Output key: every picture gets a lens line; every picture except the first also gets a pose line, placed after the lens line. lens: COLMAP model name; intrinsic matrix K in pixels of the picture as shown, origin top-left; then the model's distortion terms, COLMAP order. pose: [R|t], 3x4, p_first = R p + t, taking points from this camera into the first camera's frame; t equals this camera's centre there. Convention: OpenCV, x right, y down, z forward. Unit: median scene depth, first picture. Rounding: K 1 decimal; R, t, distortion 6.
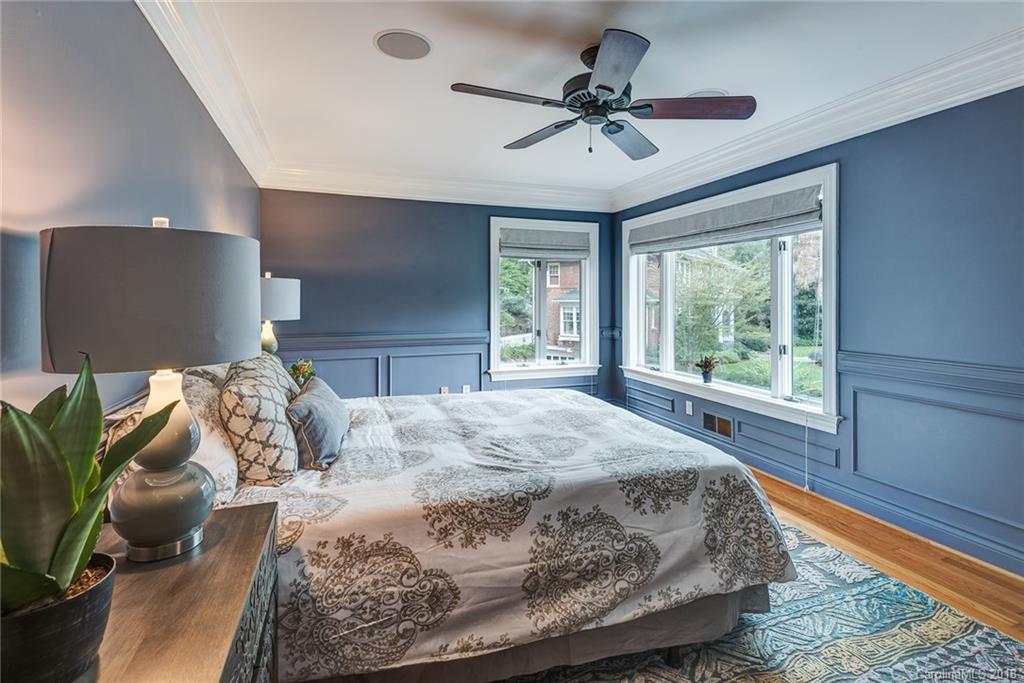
lens RADIAL K [[477.5, 0, 515.8], [0, 477.5, 295.4], [0, 0, 1]] dist [0.033414, -0.023365]
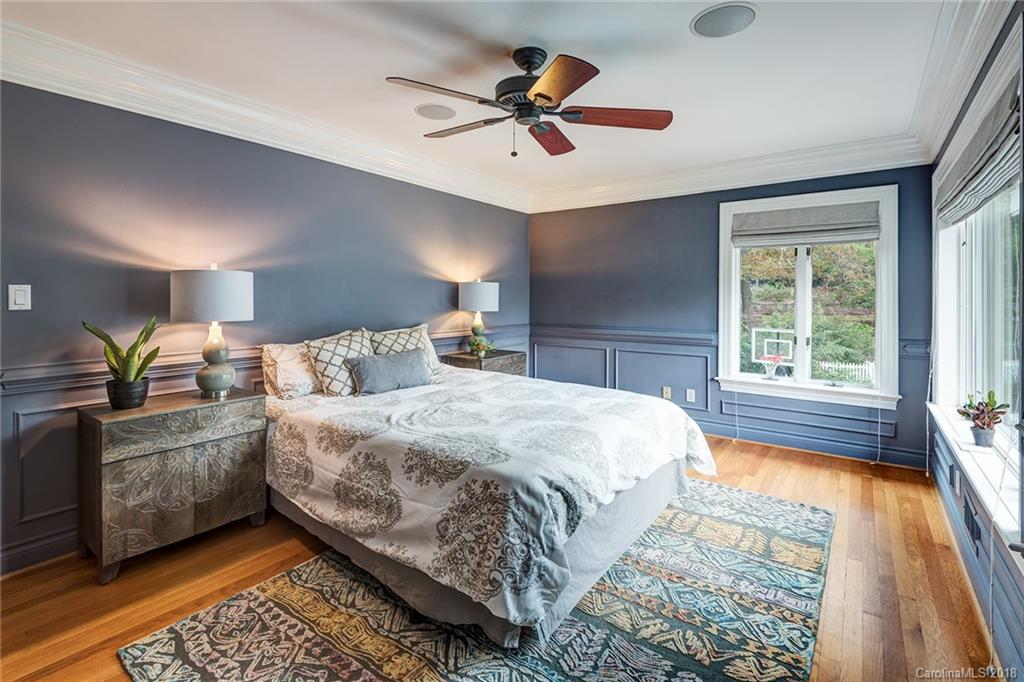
lens RADIAL K [[477.5, 0, 515.8], [0, 477.5, 294.9], [0, 0, 1]] dist [0.033414, -0.023365]
pose [[0.559366, -0.001066, -0.828920, 1.332195], [0.004243, 0.999990, 0.001578, 0.002911], [0.828910, -0.004400, 0.559364, 0.541708]]
